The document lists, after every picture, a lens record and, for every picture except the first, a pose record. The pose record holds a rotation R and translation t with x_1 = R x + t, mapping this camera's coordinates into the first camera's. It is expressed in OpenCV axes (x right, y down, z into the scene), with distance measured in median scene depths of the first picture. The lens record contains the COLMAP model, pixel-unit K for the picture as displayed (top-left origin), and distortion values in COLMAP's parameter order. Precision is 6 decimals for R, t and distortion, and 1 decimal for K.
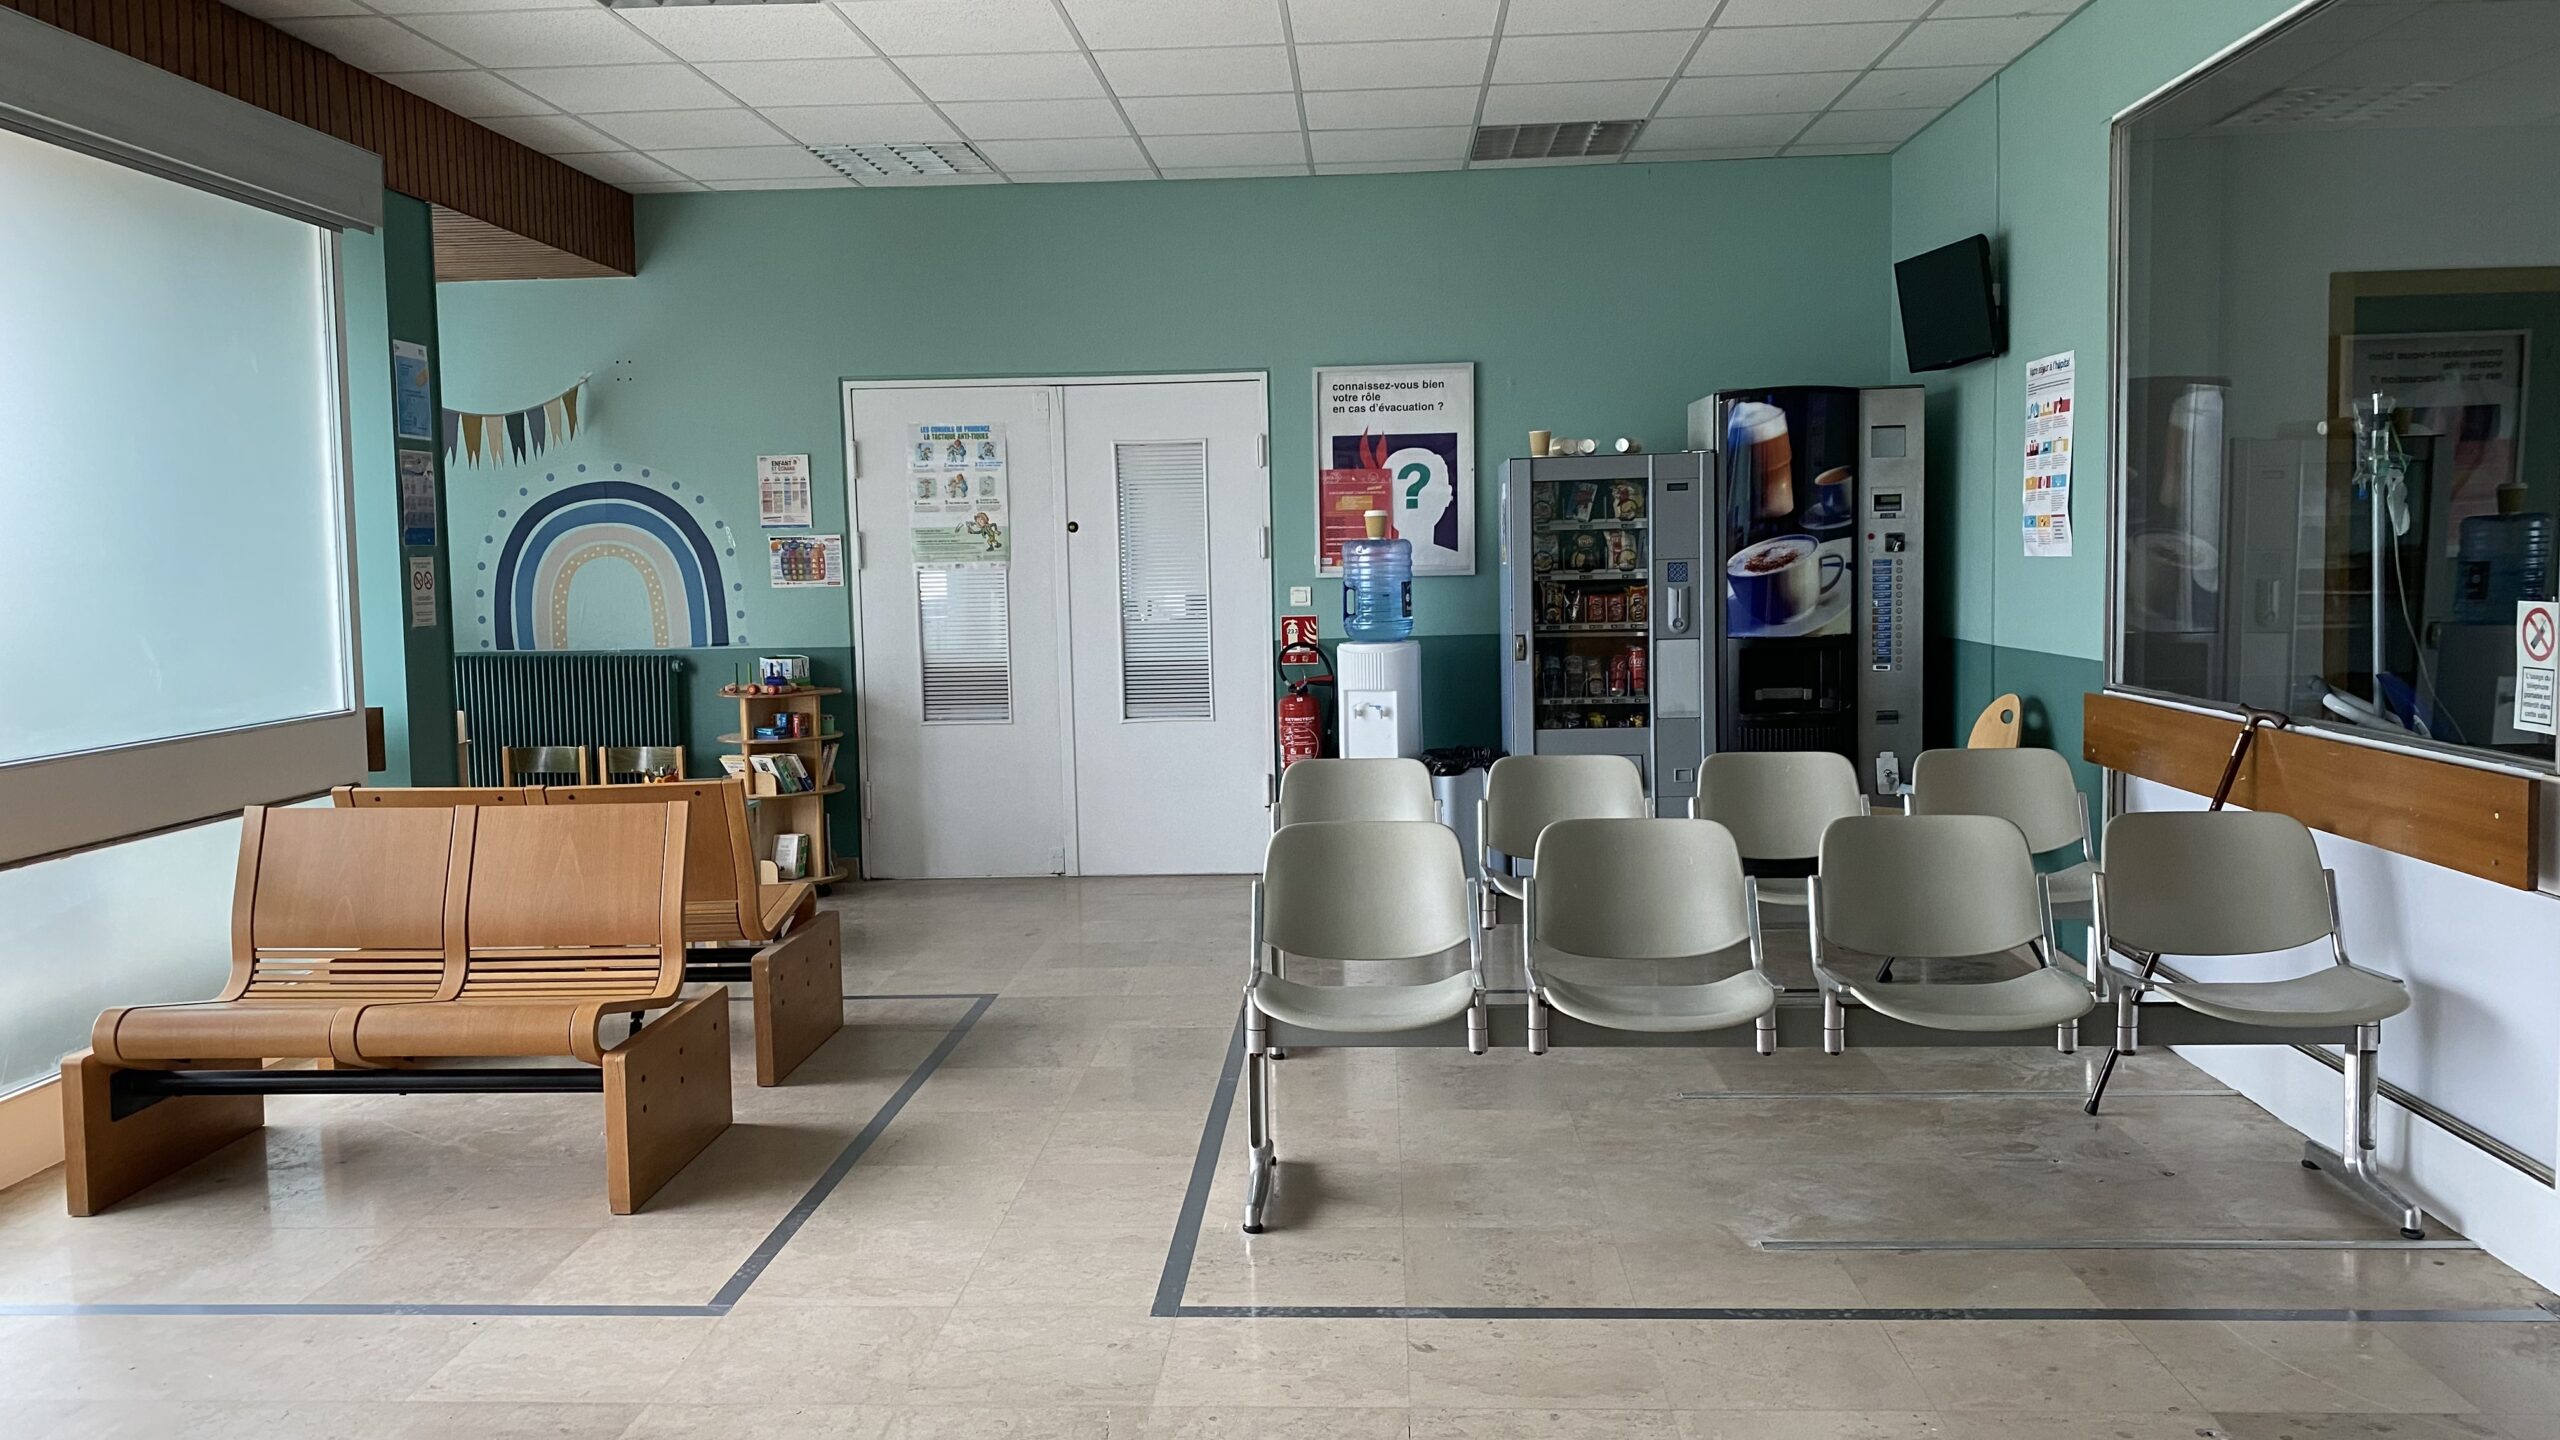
lens RADIAL K [[1946.9, 0, 1299.5], [0, 1946.9, 672.3], [0, 0, 1]] dist [0.061846, -0.074221]
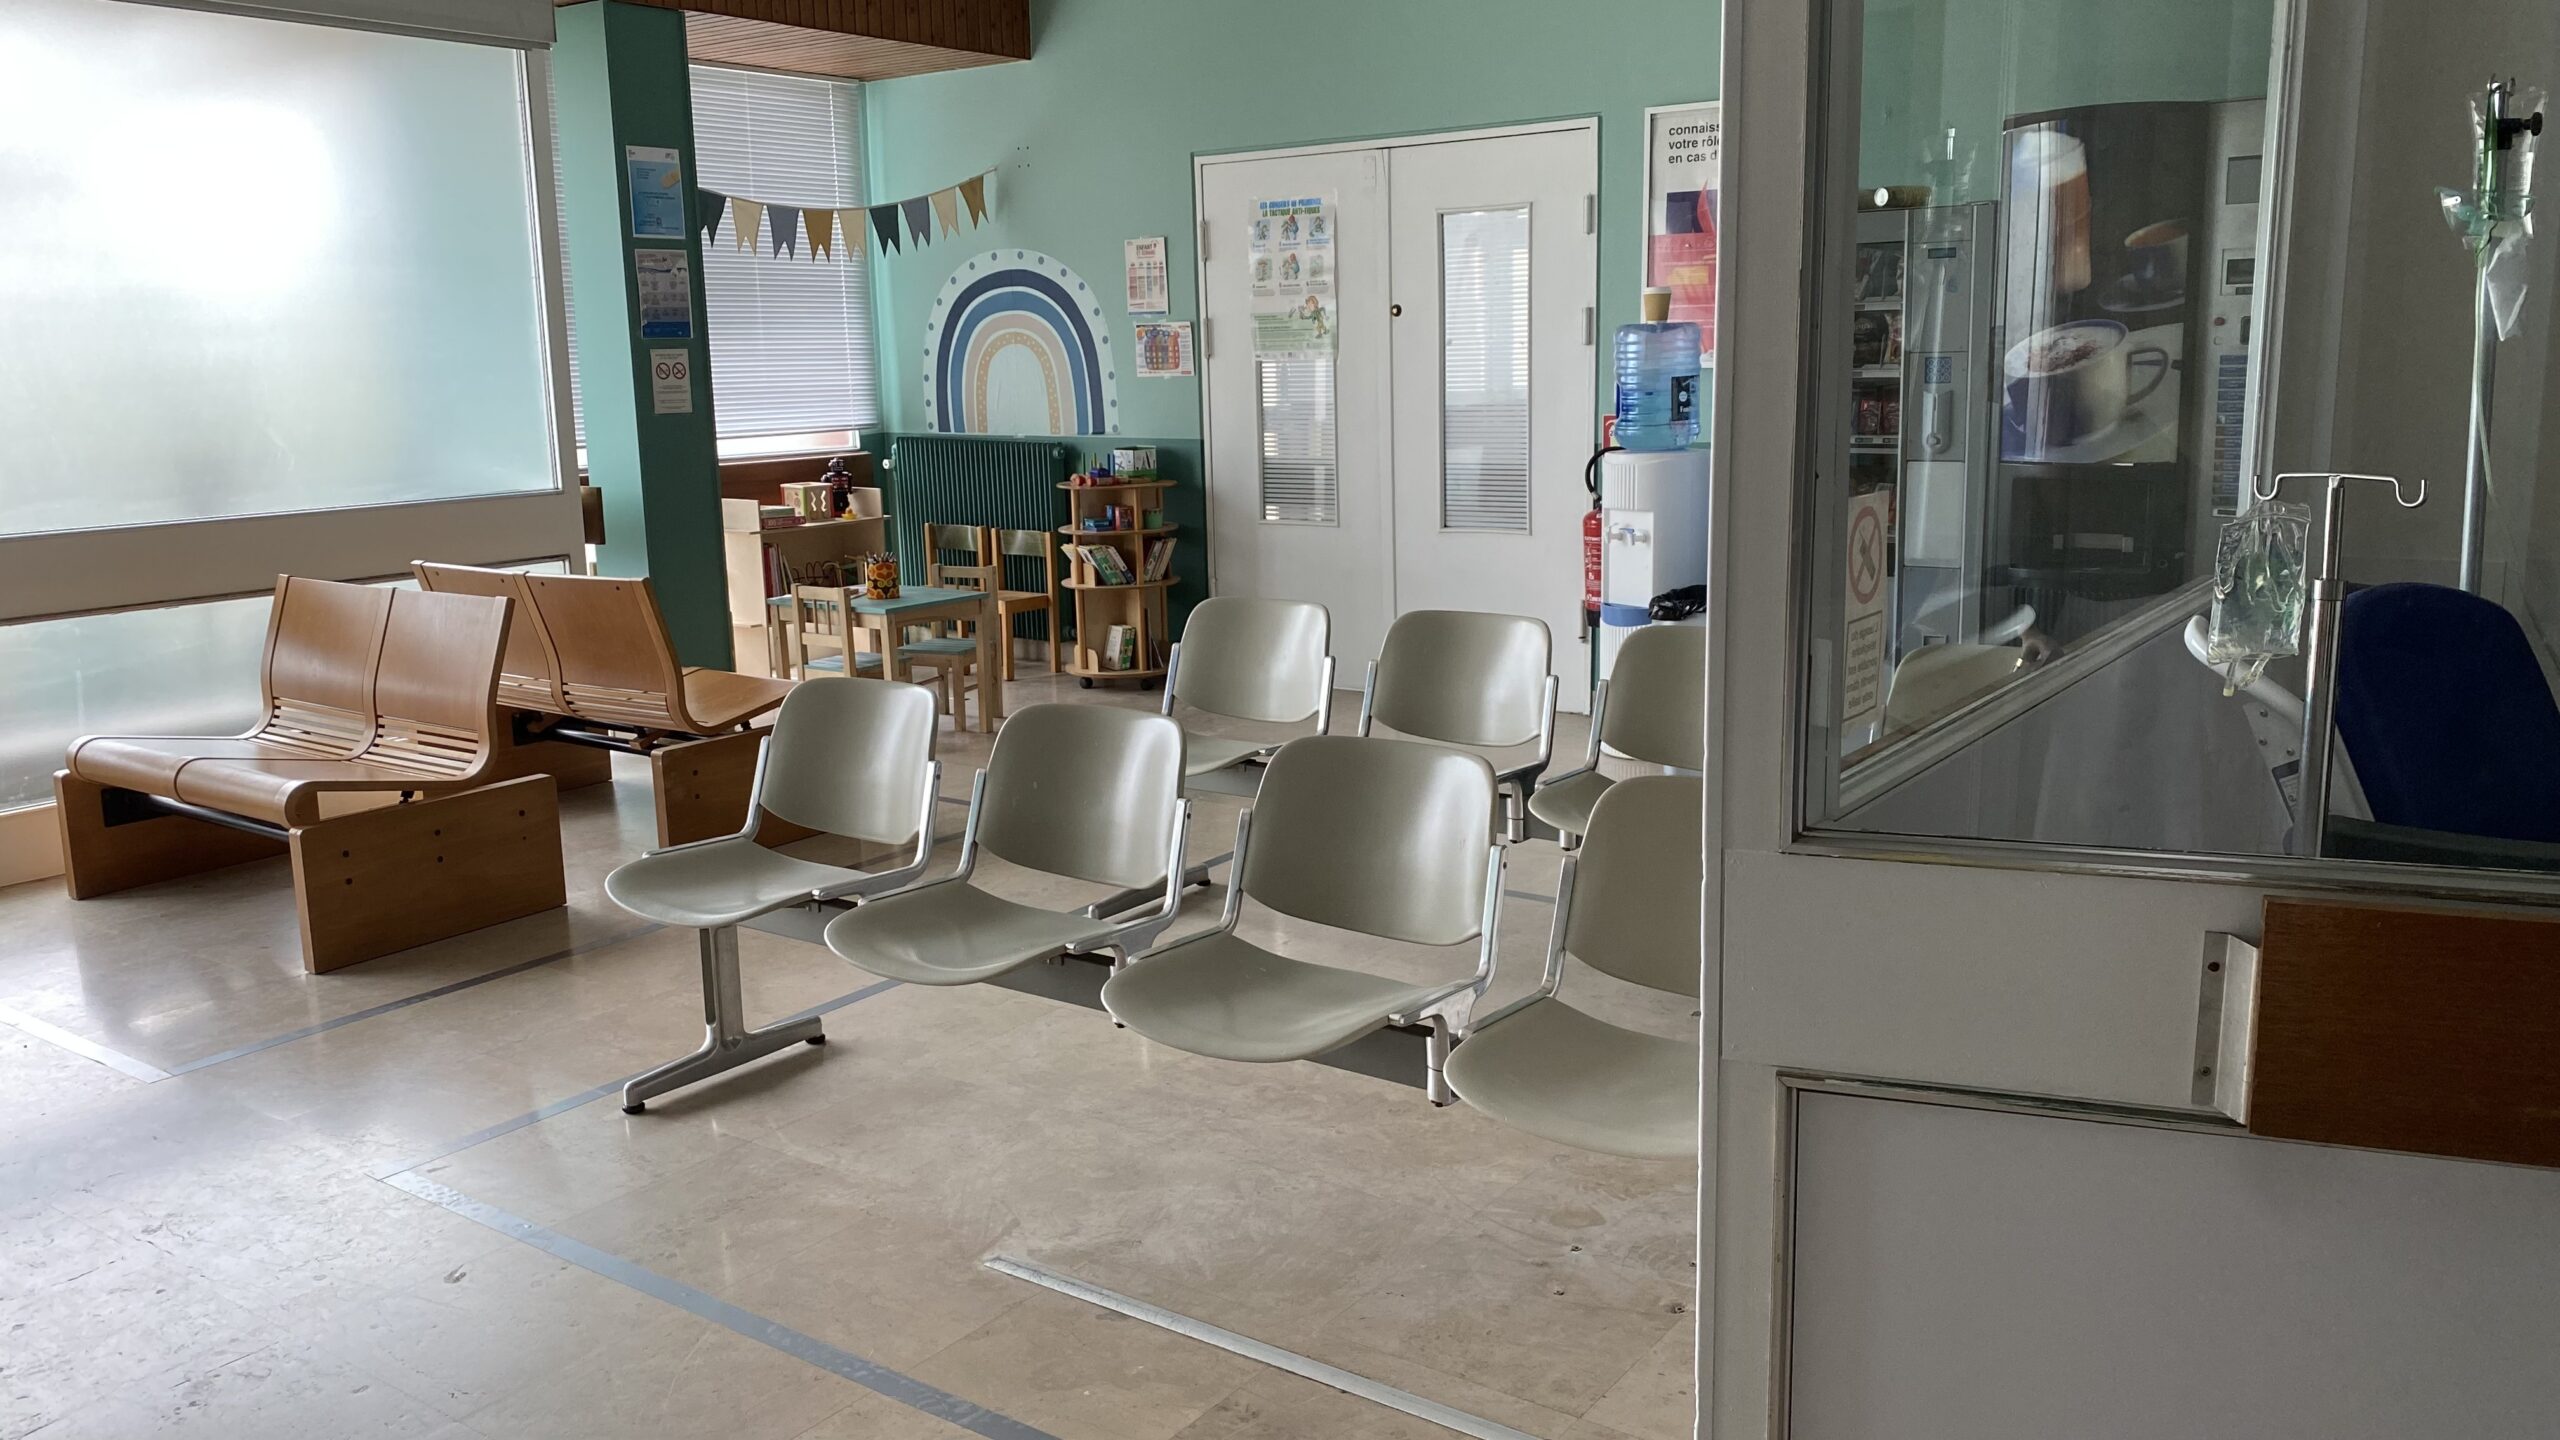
lens RADIAL K [[1946.9, 0, 1273.3], [0, 1946.9, 731.1], [0, 0, 1]] dist [0.061846, -0.074221]
pose [[0.837146, 0.108206, -0.536170, 0.345303], [-0.027752, 0.987377, 0.155936, -0.022294], [0.546275, -0.115661, 0.829582, 0.200188]]
